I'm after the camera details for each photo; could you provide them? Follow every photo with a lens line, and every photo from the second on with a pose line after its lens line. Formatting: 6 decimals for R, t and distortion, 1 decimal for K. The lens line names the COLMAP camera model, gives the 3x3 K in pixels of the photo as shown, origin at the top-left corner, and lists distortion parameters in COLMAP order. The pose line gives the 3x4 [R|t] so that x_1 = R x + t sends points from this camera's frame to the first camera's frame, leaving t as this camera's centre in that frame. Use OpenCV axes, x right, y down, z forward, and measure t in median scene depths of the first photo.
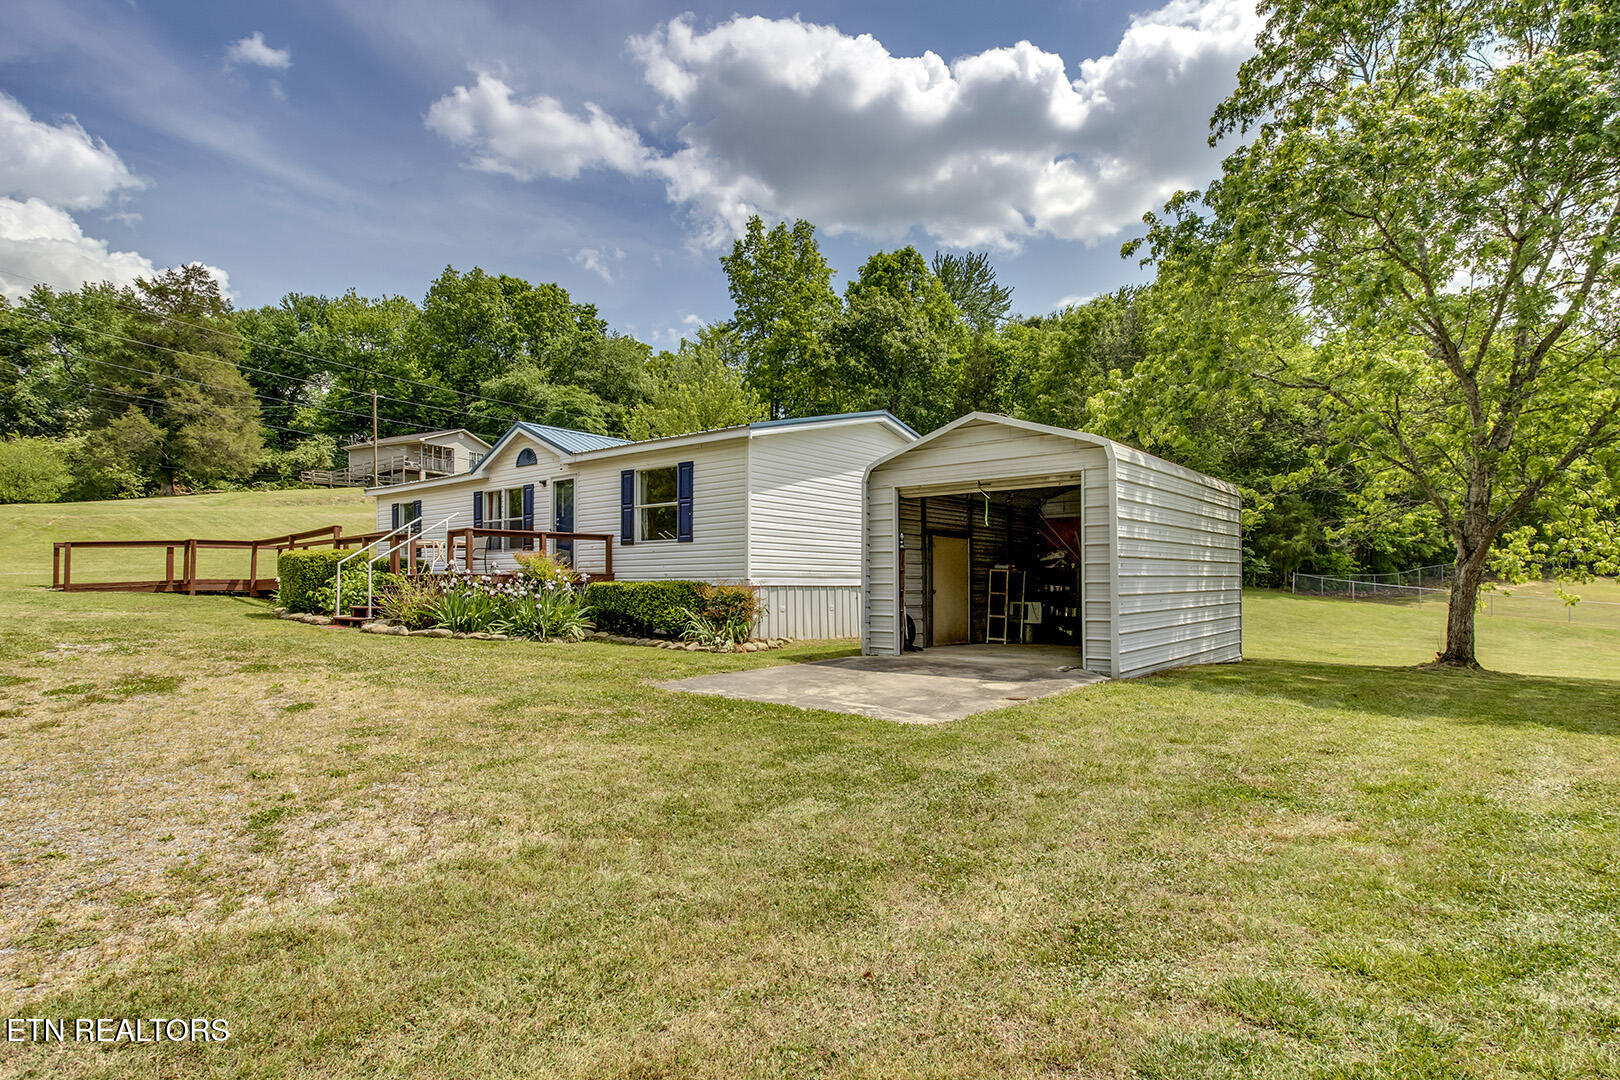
lens RADIAL K [[826.7, 0, 813.5], [0, 826.7, 573.6], [0, 0, 1]] dist [-0.020754, 0.001459]
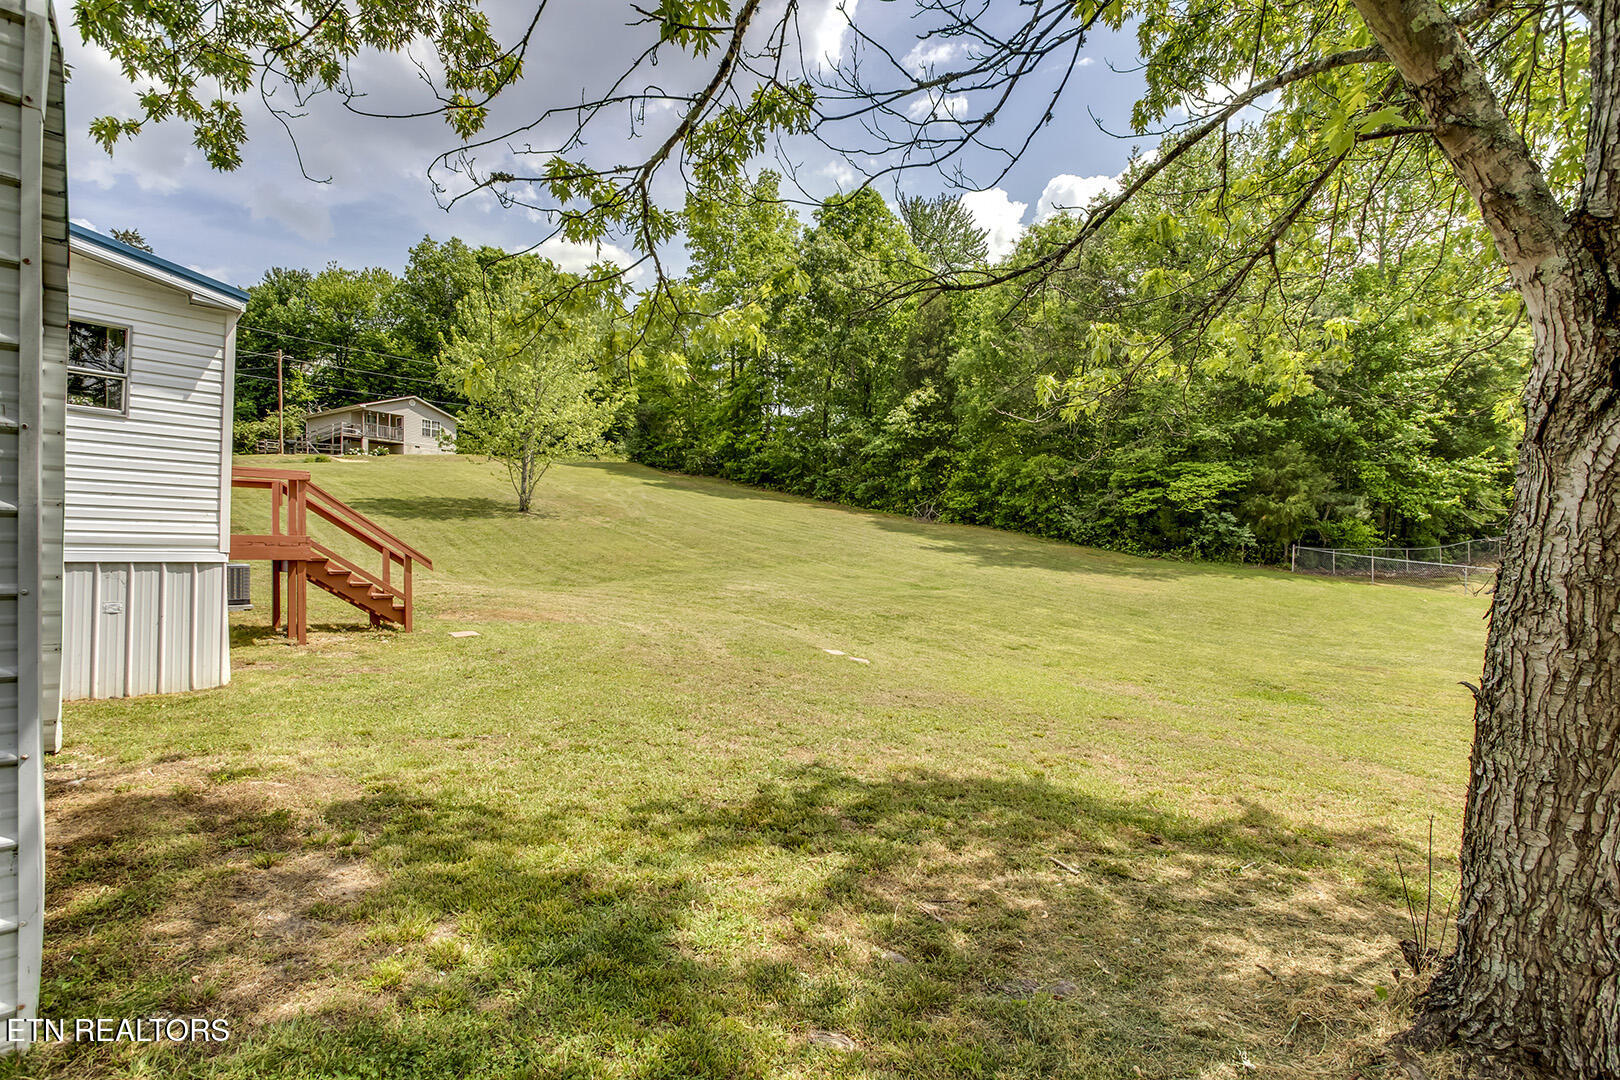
lens RADIAL K [[758.1, 0, 812.8], [0, 758.1, 547.4], [0, 0, 1]] dist [-0.020929, -0.000151]
pose [[0.995939, 0.004745, -0.089903, 0.145925], [-0.005010, 0.999984, -0.002725, 0.003901], [0.089889, 0.003165, 0.995947, 0.185989]]
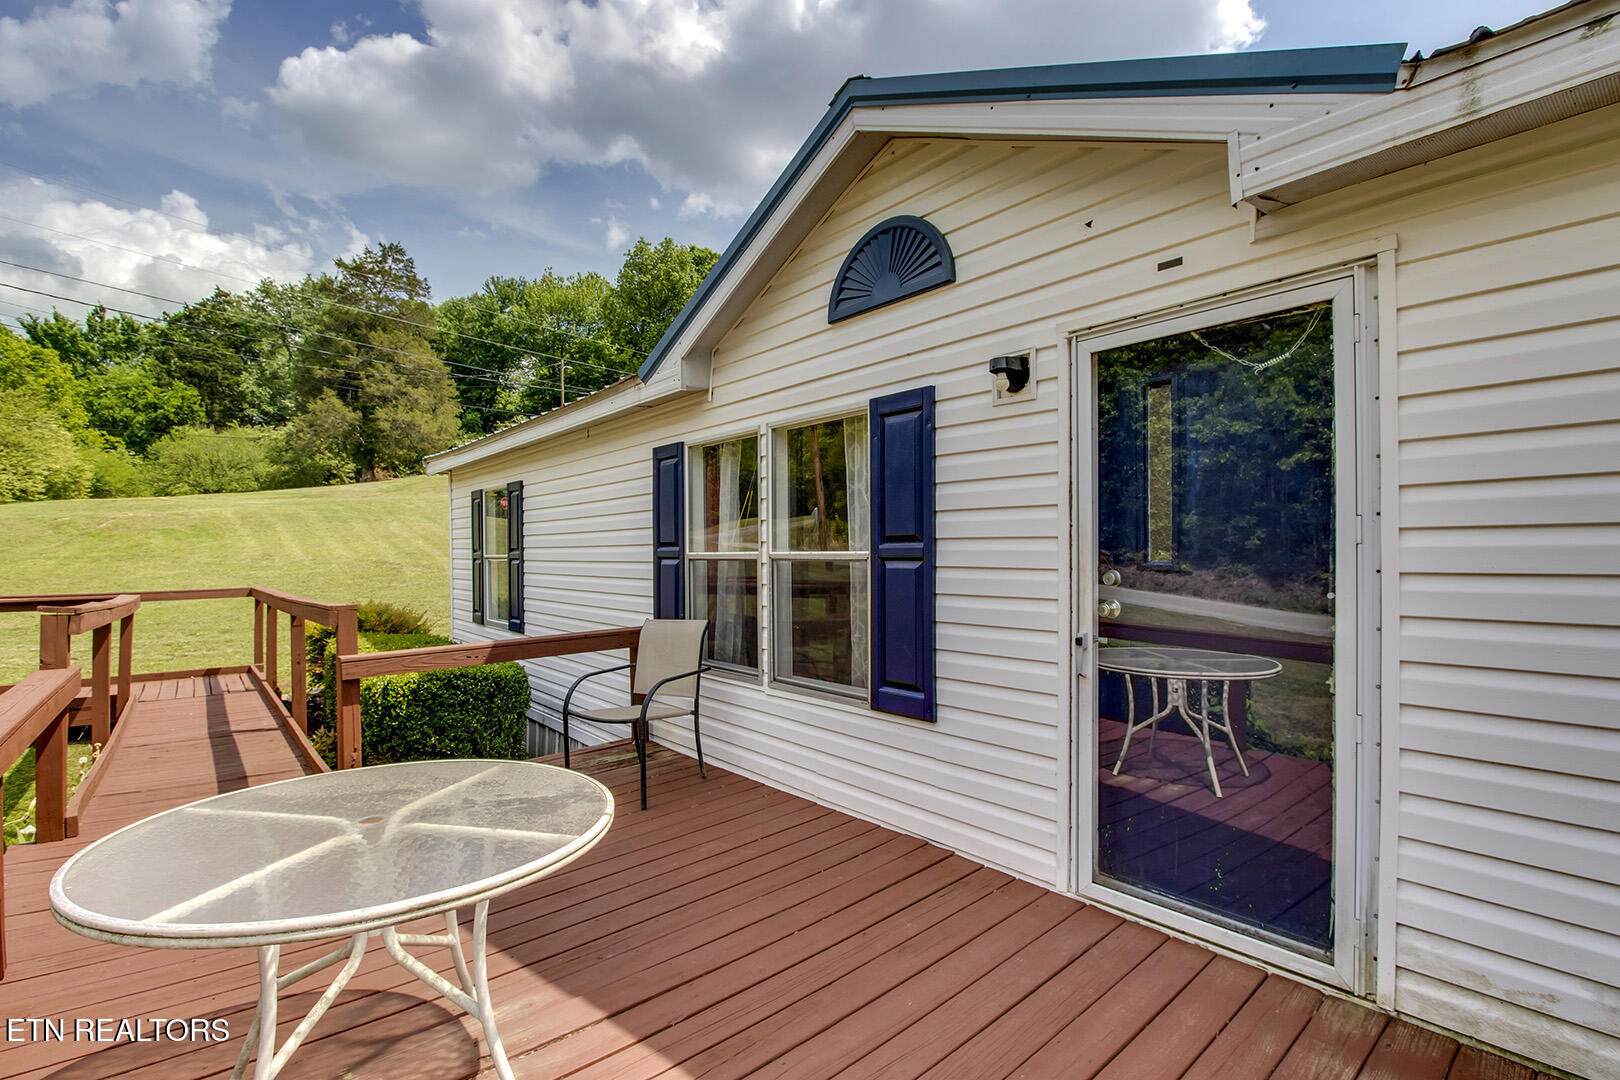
lens RADIAL K [[758.1, 0, 812.8], [0, 758.1, 547.4], [0, 0, 1]] dist [-0.020929, -0.000151]
pose [[0.979429, -0.005891, -0.201704, -0.092616], [0.007607, 0.999941, 0.007732, -0.020177], [0.201646, -0.009107, 0.979416, 0.228464]]
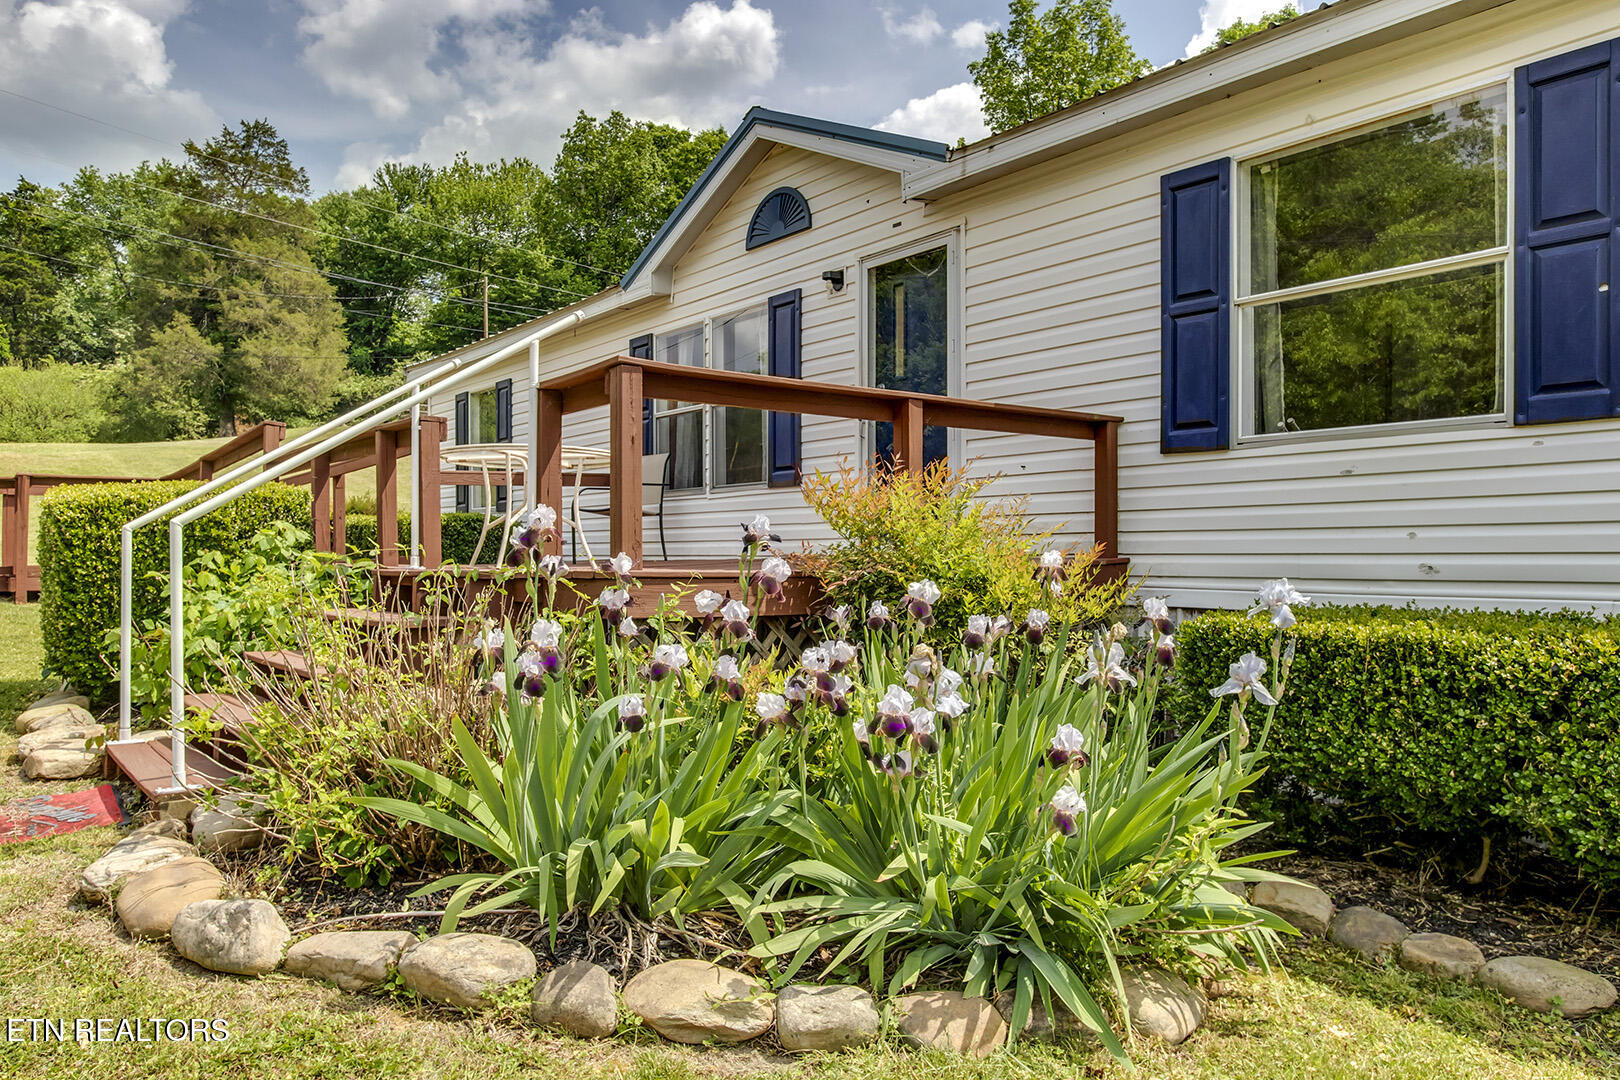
lens RADIAL K [[1088.6, 0, 810.0], [0, 1088.6, 540.0], [0, 0, 1]] dist [-0.010895, 0.001831]
pose [[0.976168, -0.003605, -0.216984, -0.066906], [0.004063, 0.999990, 0.001665, -0.001954], [0.216976, -0.002507, 0.976174, 0.158473]]
